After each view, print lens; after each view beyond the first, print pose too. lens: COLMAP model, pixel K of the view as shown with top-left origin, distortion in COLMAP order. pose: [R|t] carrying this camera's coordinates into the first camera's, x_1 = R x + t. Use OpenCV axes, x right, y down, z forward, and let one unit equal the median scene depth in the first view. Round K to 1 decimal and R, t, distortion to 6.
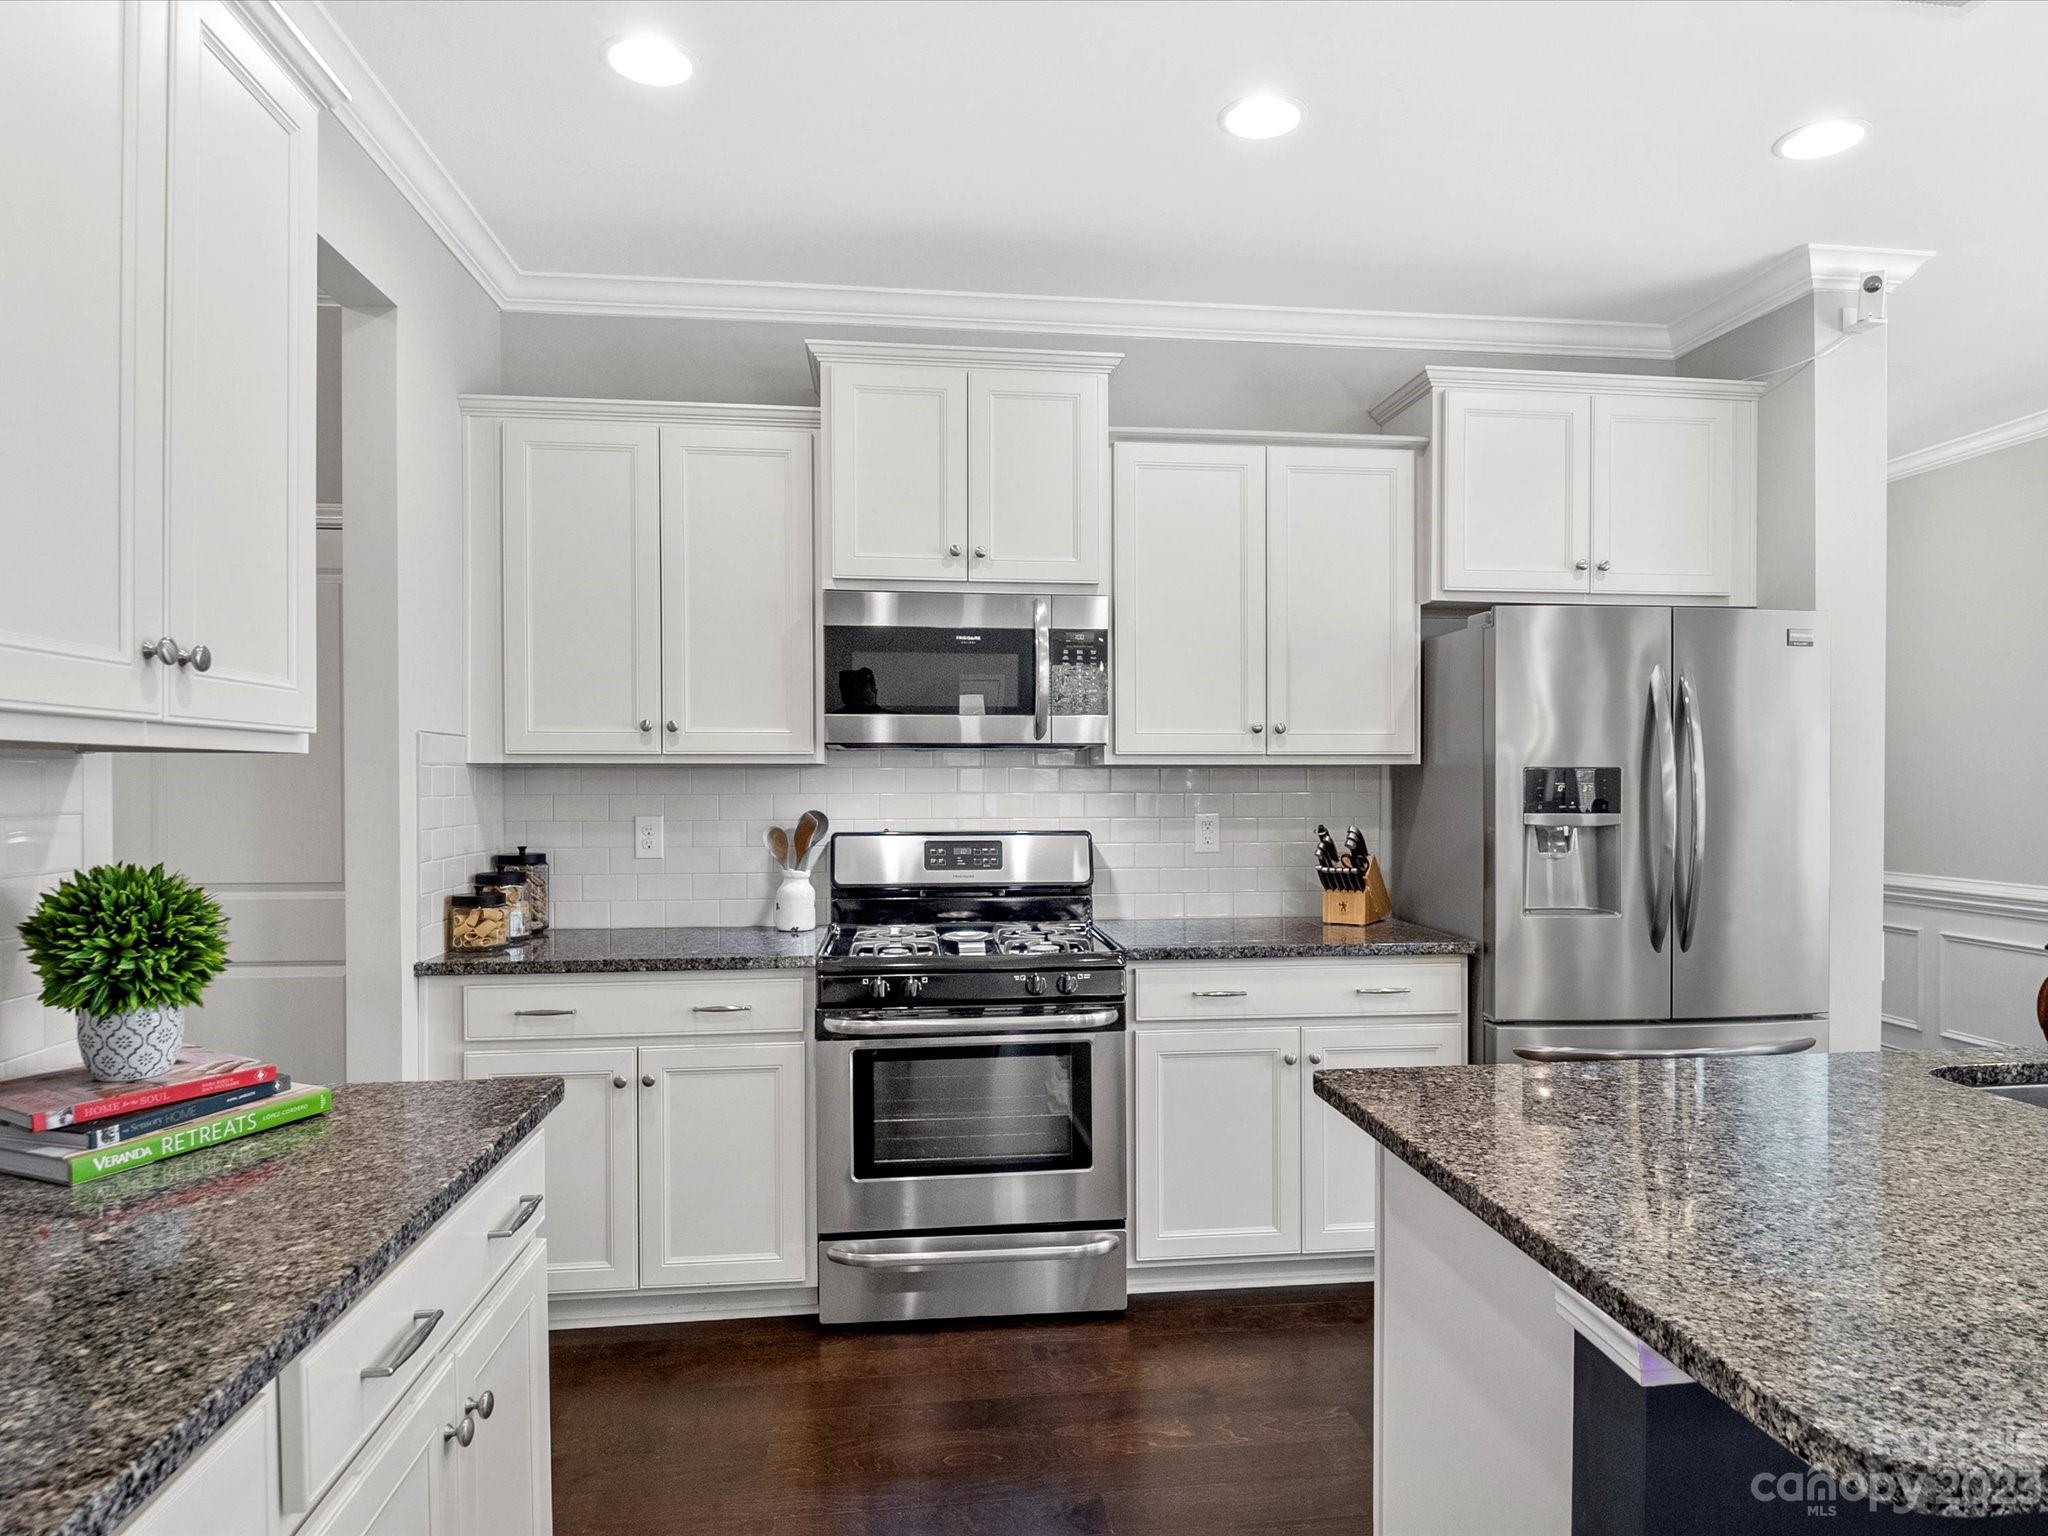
lens RADIAL K [[1242.0, 0, 1060.4], [0, 1242.0, 793.0], [0, 0, 1]] dist [0.000634, -0.008574]
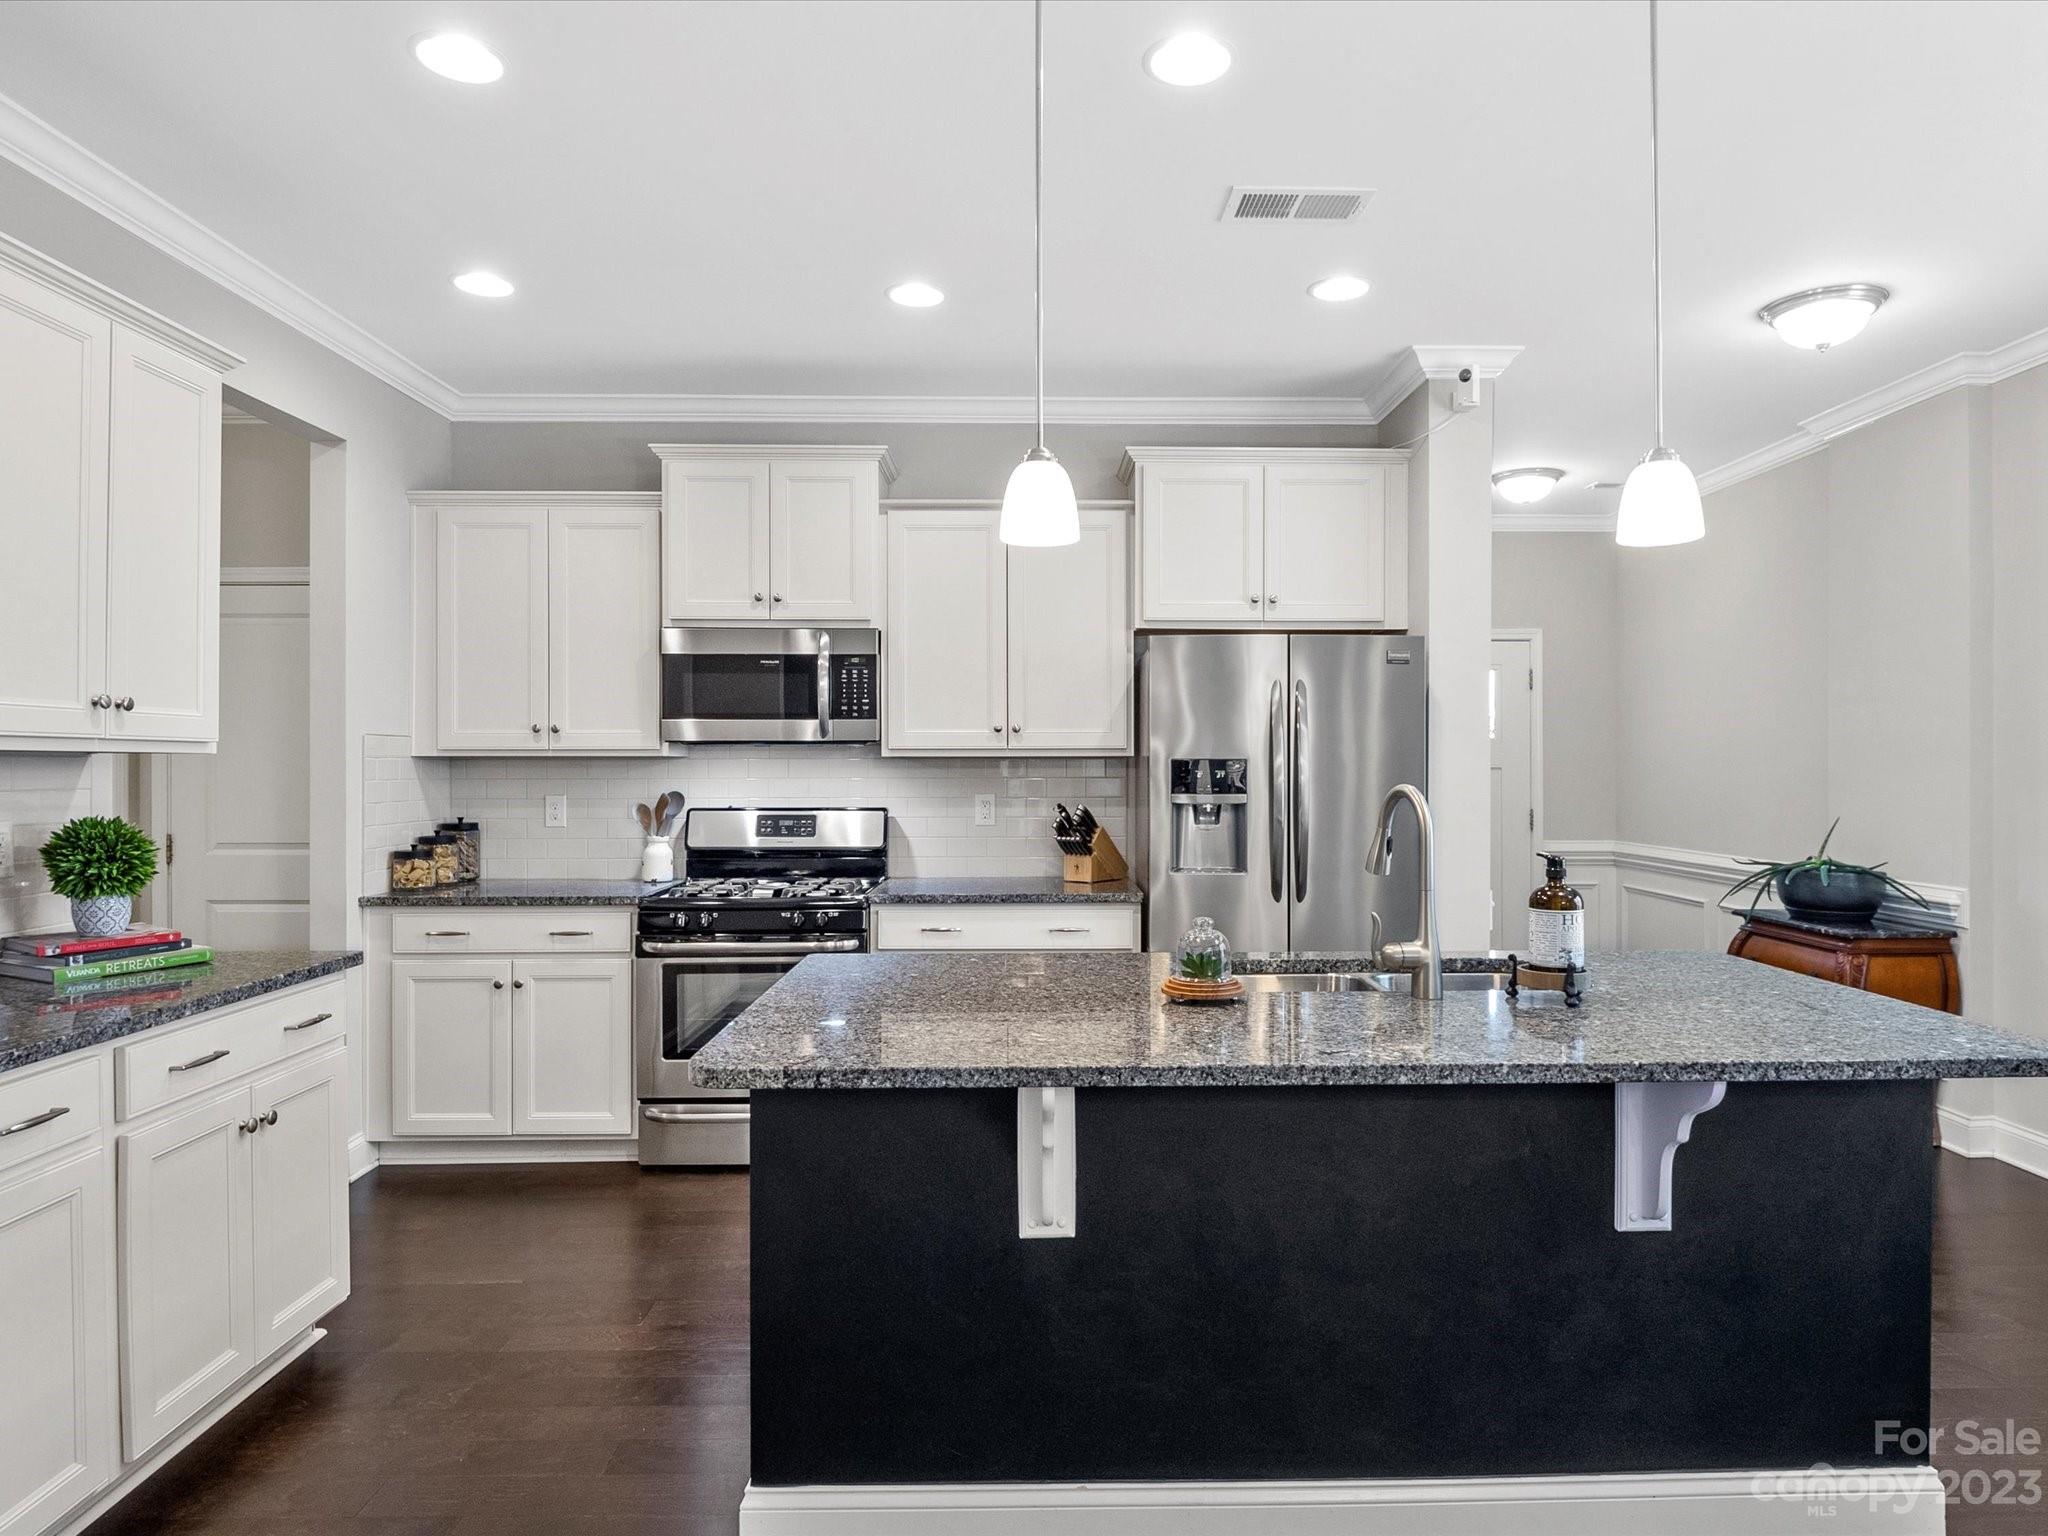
lens RADIAL K [[1242.0, 0, 1059.9], [0, 1242.0, 762.2], [0, 0, 1]] dist [0.000634, -0.008574]
pose [[0.994894, -0.000130, -0.100928, 0.379938], [-0.001259, 0.999905, -0.013696, 0.000875], [0.100920, 0.013753, 0.994799, -0.301913]]
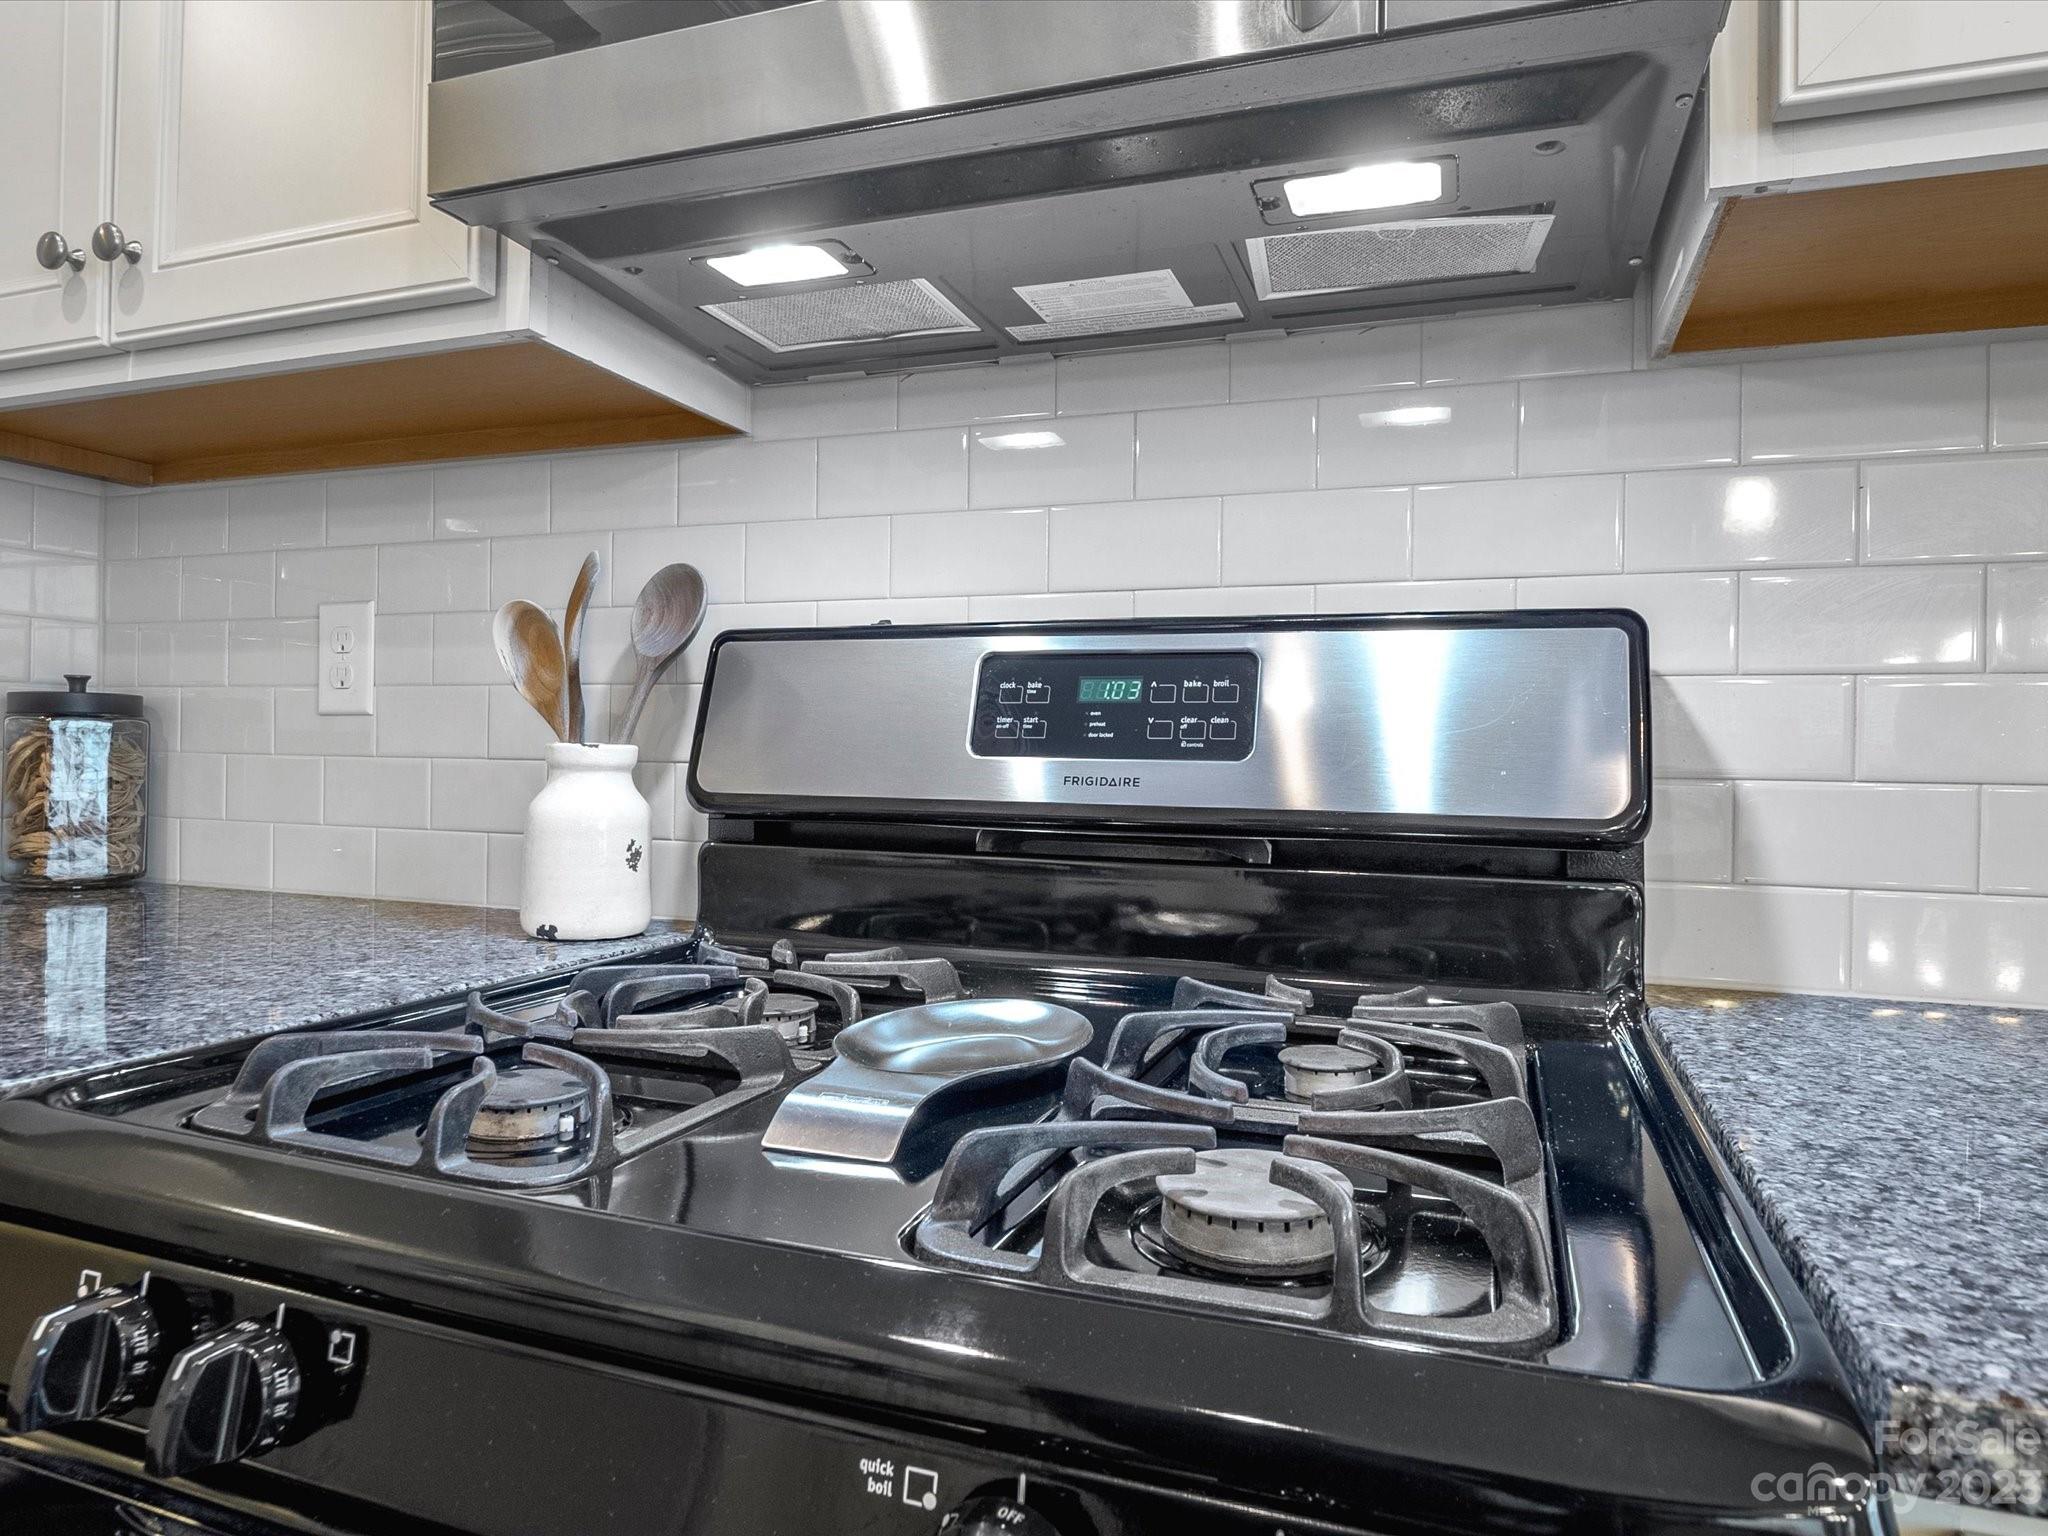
lens RADIAL K [[1242.0, 0, 1031.4], [0, 1242.0, 759.3], [0, 0, 1]] dist [0.000634, -0.008574]
pose [[0.886973, 0.016555, -0.461525, 0.033254], [-0.025267, 0.999600, -0.012702, 0.073739], [0.461130, 0.022928, 0.887036, 0.846493]]
